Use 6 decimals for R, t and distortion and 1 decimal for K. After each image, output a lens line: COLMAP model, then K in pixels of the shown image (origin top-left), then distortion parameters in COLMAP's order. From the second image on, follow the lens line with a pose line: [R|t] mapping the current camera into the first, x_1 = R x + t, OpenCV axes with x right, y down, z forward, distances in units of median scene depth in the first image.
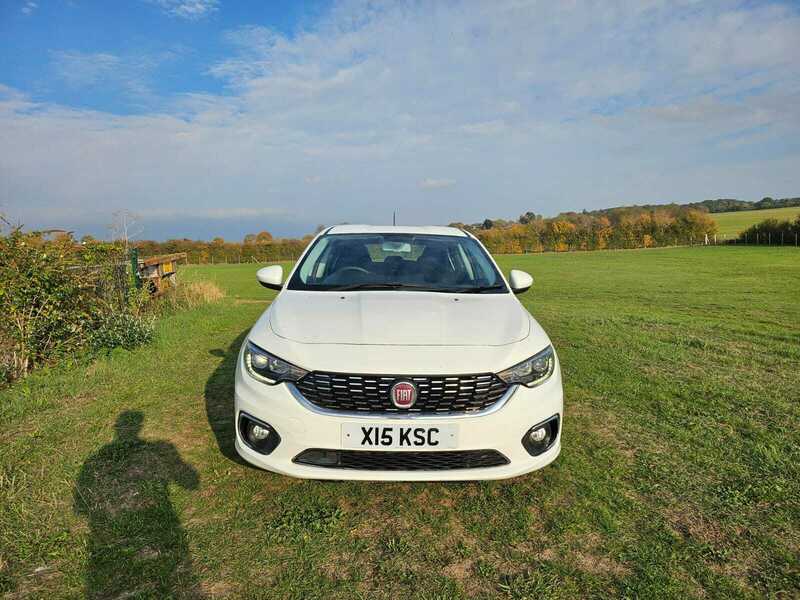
lens RADIAL K [[556.1, 0, 401.7], [0, 556.1, 294.6], [0, 0, 1]] dist [0.081964, -0.081376]
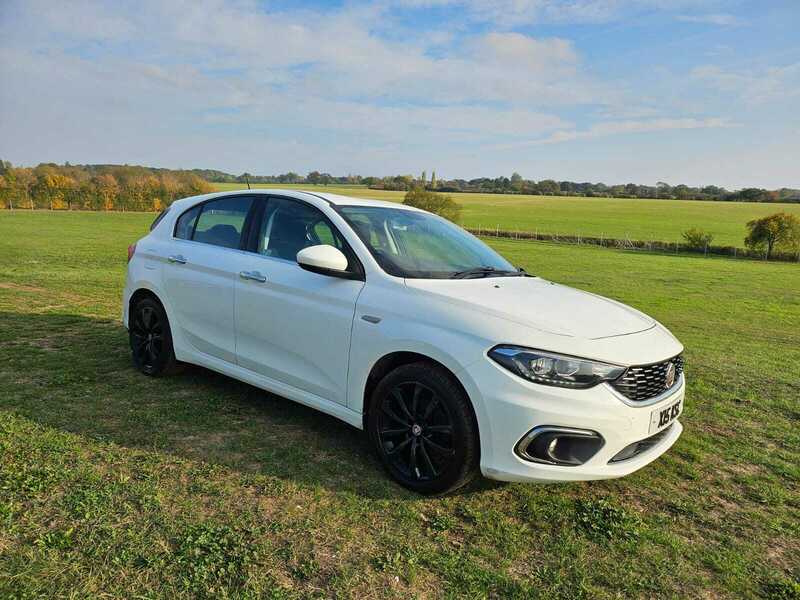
lens RADIAL K [[556.1, 0, 409.6], [0, 556.1, 303.4], [0, 0, 1]] dist [0.081964, -0.081376]
pose [[0.660274, -0.063735, 0.748316, -1.095941], [0.004769, 0.996728, 0.080684, -0.050722], [-0.751010, -0.049705, 0.658418, 0.625736]]
